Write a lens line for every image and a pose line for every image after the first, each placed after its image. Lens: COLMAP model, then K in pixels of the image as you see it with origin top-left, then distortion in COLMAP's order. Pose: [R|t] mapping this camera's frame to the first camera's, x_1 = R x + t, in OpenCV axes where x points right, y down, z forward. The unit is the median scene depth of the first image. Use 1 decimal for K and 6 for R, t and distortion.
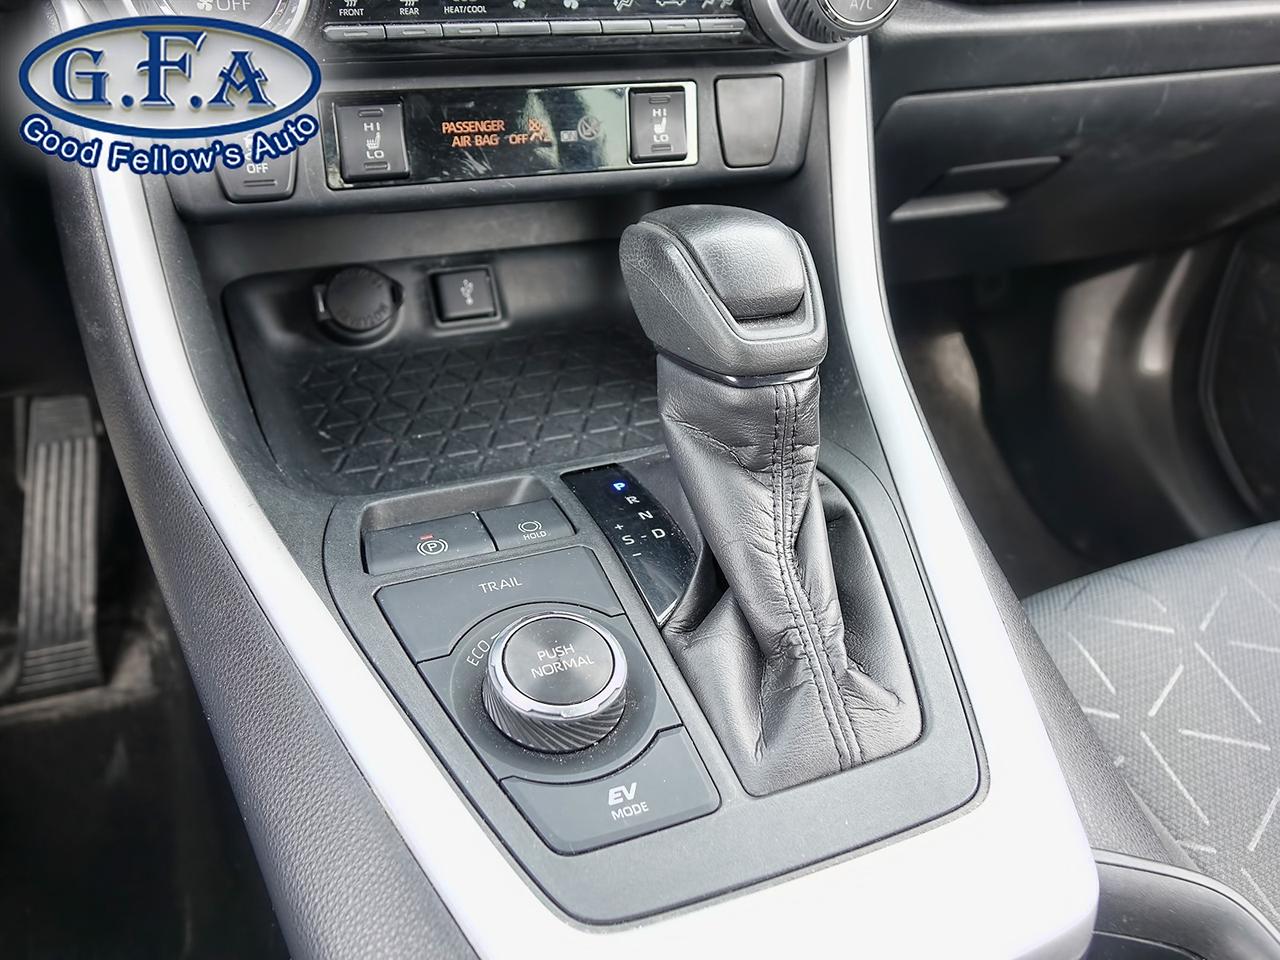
lens RADIAL K [[1150.6, 0, 635.8], [0, 1150.6, 481.1], [0, 0, 1]] dist [-0.001934, -0.005023]
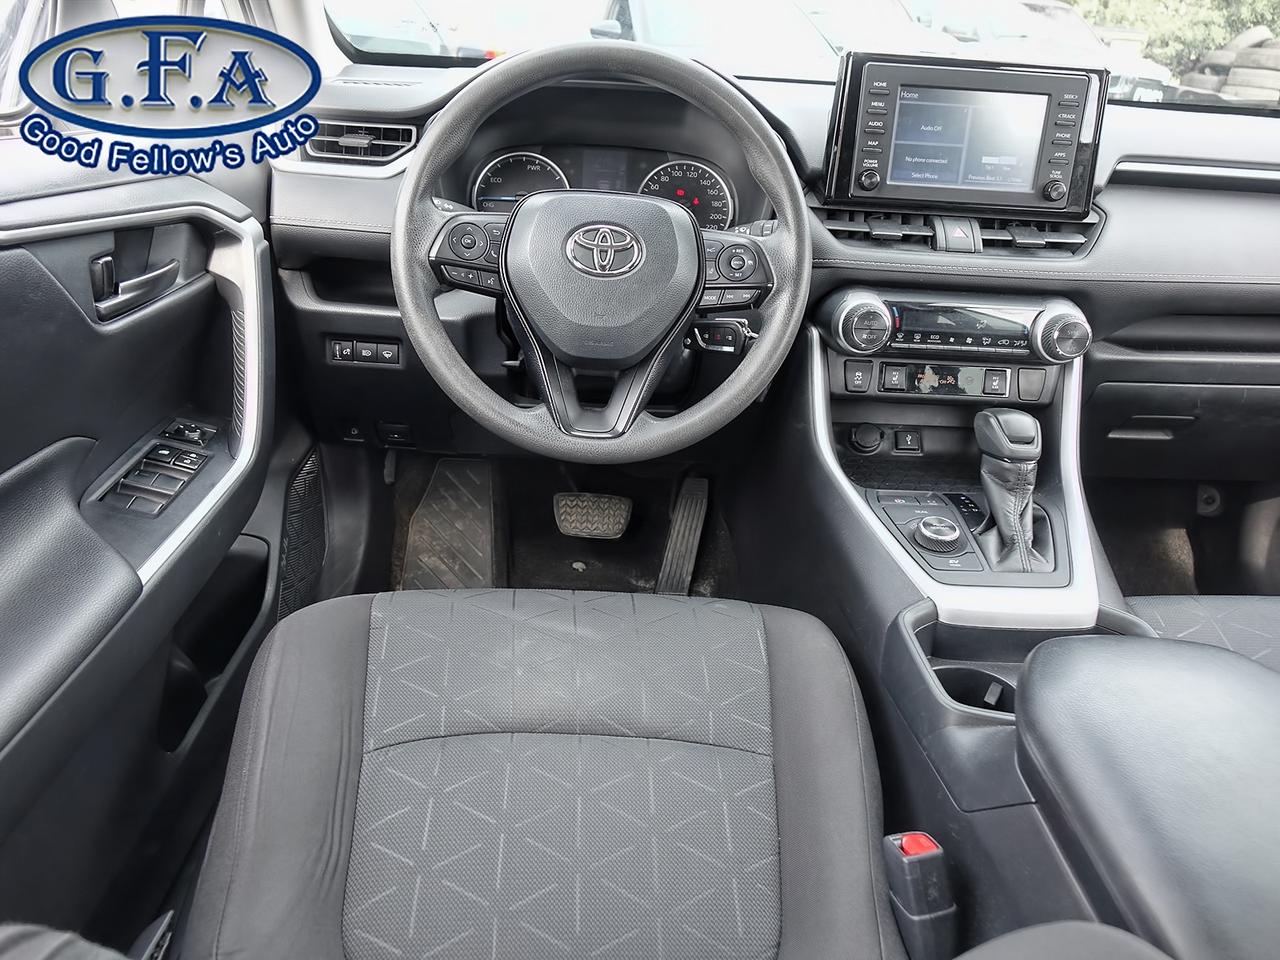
lens RADIAL K [[981.0, 0, 641.4], [0, 981.0, 480.4], [0, 0, 1]] dist [0.003204, -0.006176]
pose [[0.933863, 0.130055, -0.333144, 0.045019], [-0.192756, 0.967689, -0.162555, 0.504245], [0.301239, 0.216020, 0.928758, -1.512524]]
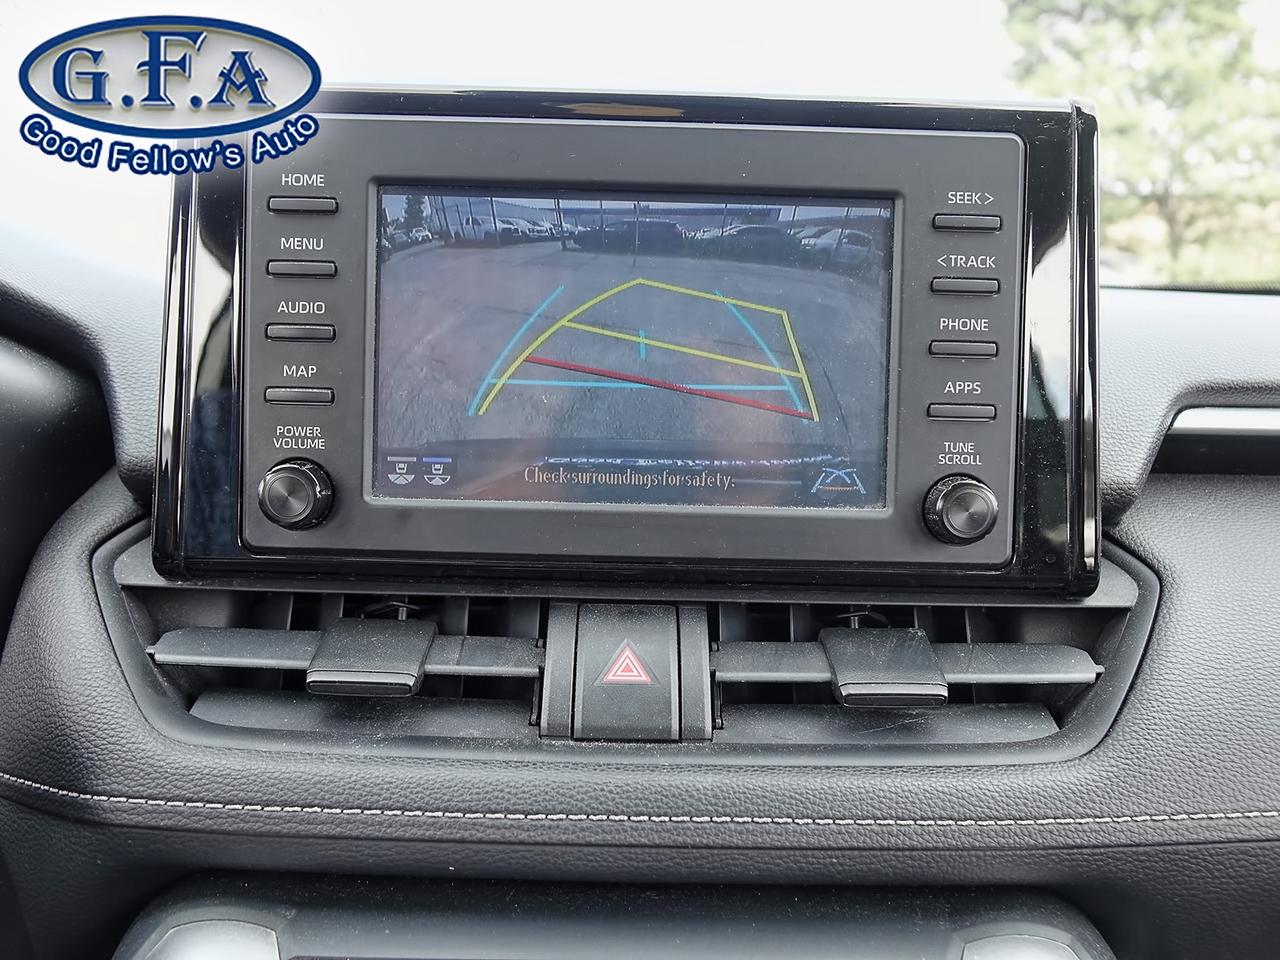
lens RADIAL K [[1165.8, 0, 642.4], [0, 1165.8, 482.9], [0, 0, 1]] dist [0.000815, -0.004289]
pose [[0.920965, 0.003441, -0.389629, 0.213926], [-0.180116, 0.890472, -0.417874, -0.427617], [0.345516, 0.455025, 0.820714, 0.162698]]
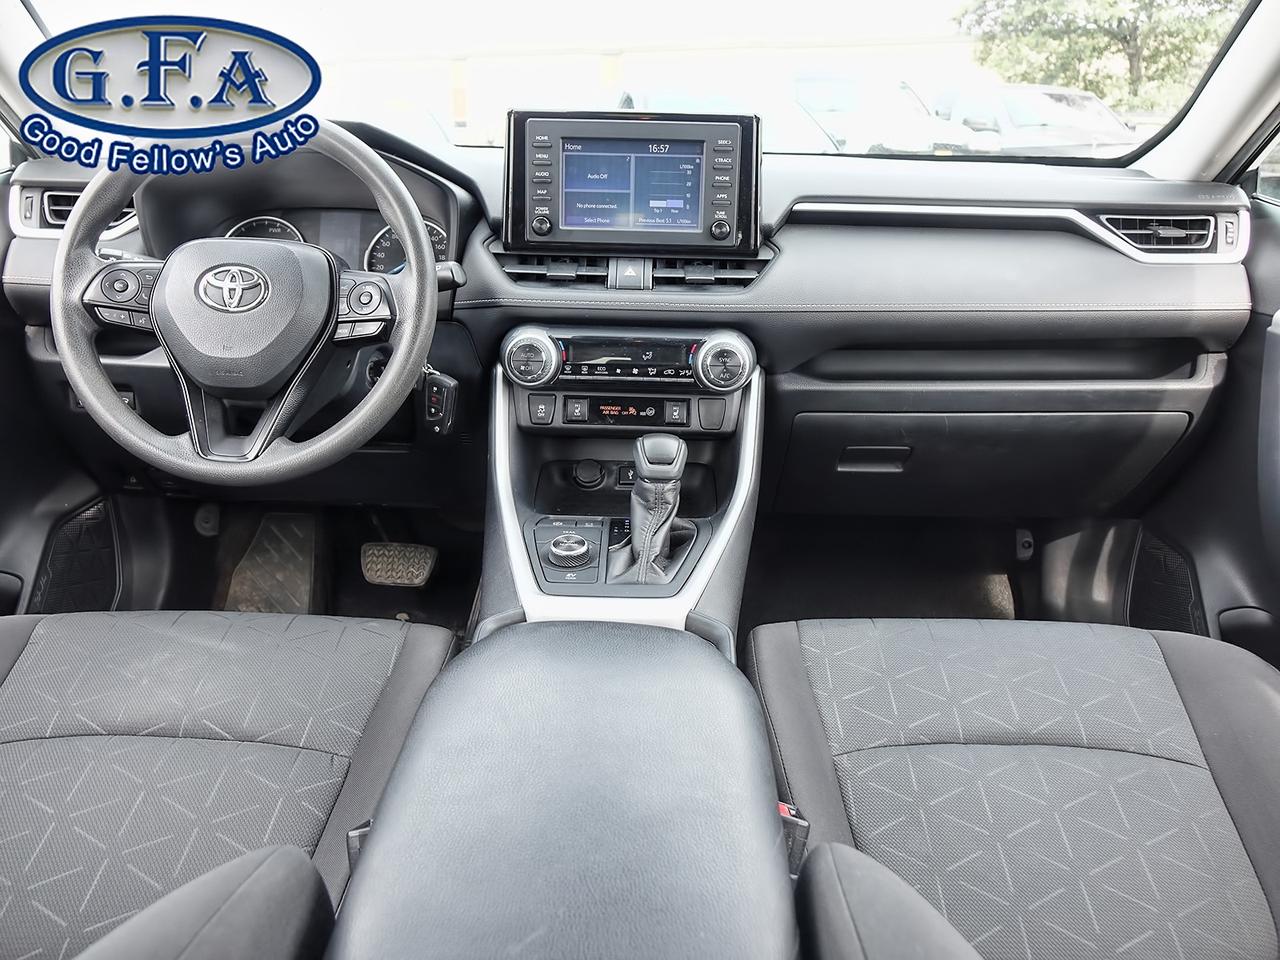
lens RADIAL K [[981.0, 0, 635.0], [0, 981.0, 481.4], [0, 0, 1]] dist [0.003204, -0.006176]
pose [[0.908595, 0.081689, -0.409612, 1.010881], [-0.193640, 0.951312, -0.239811, 0.498059], [0.370079, 0.297208, 0.880175, -1.236317]]
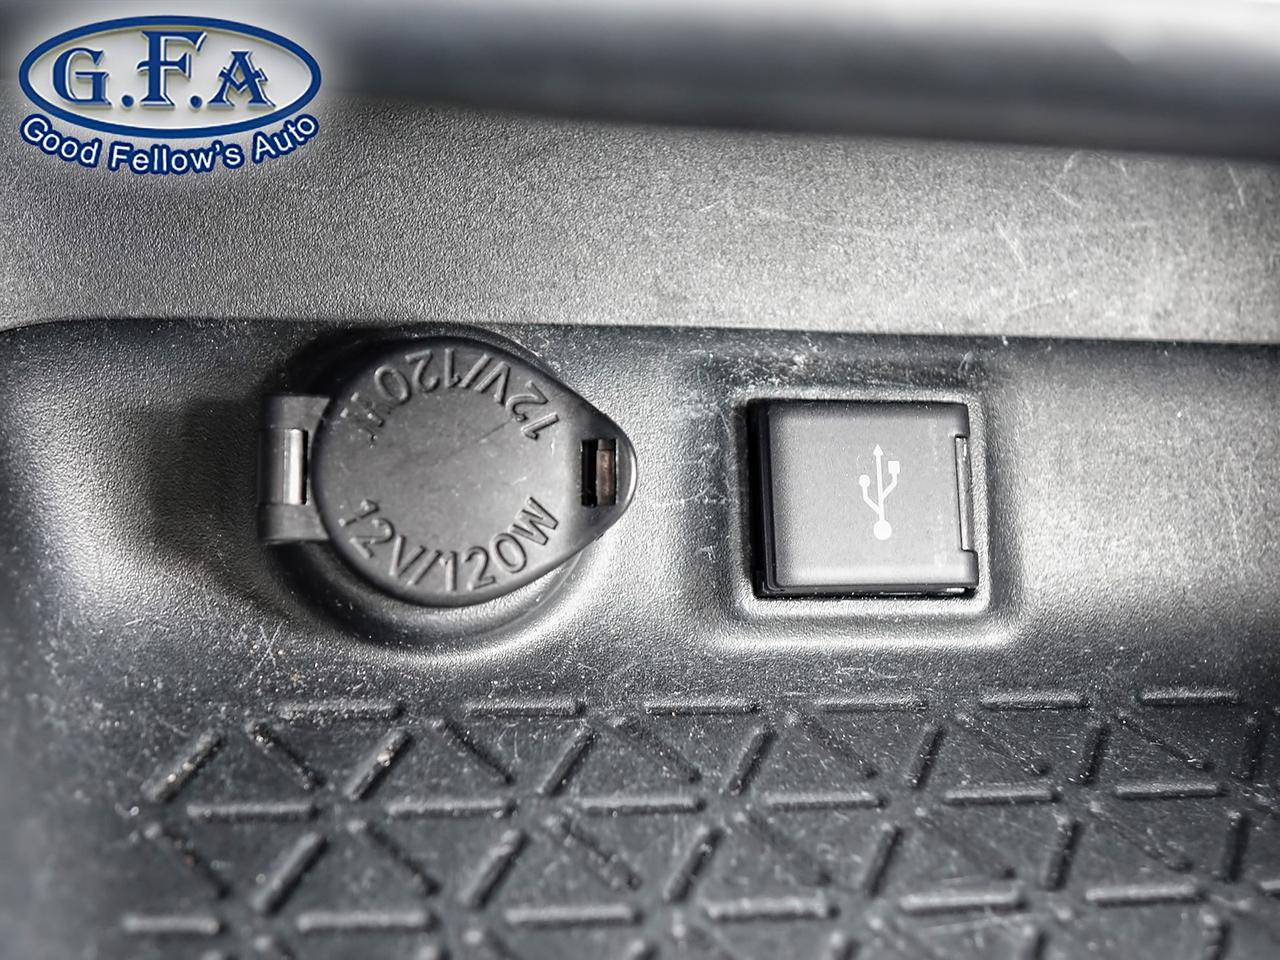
lens RADIAL K [[2084.4, 0, 636.7], [0, 2084.4, 480.7], [0, 0, 1]] dist [-0.070699, 0.000000]
pose [[0.974226, 0.144572, -0.173156, -0.156011], [-0.162164, 0.982456, -0.092105, -0.152316], [0.156802, 0.117811, 0.980578, 0.715041]]
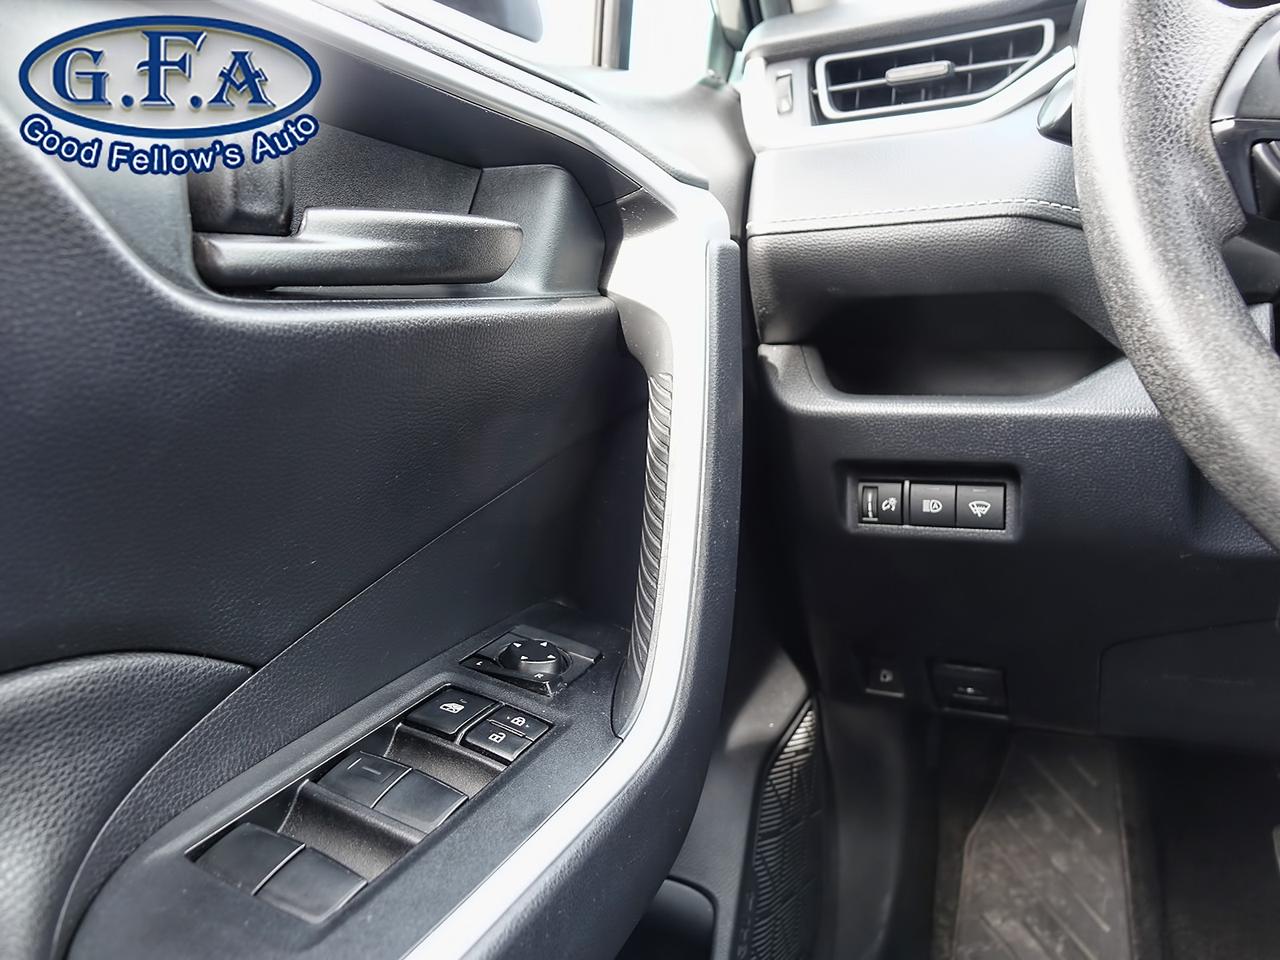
lens RADIAL K [[981.0, 0, 638.1], [0, 981.0, 486.8], [0, 0, 1]] dist [0.003204, -0.006176]
pose [[0.664857, 0.015344, -0.746813, -0.892881], [-0.317578, 0.910737, -0.264014, 0.303297], [0.676099, 0.412703, 0.610383, -0.369327]]
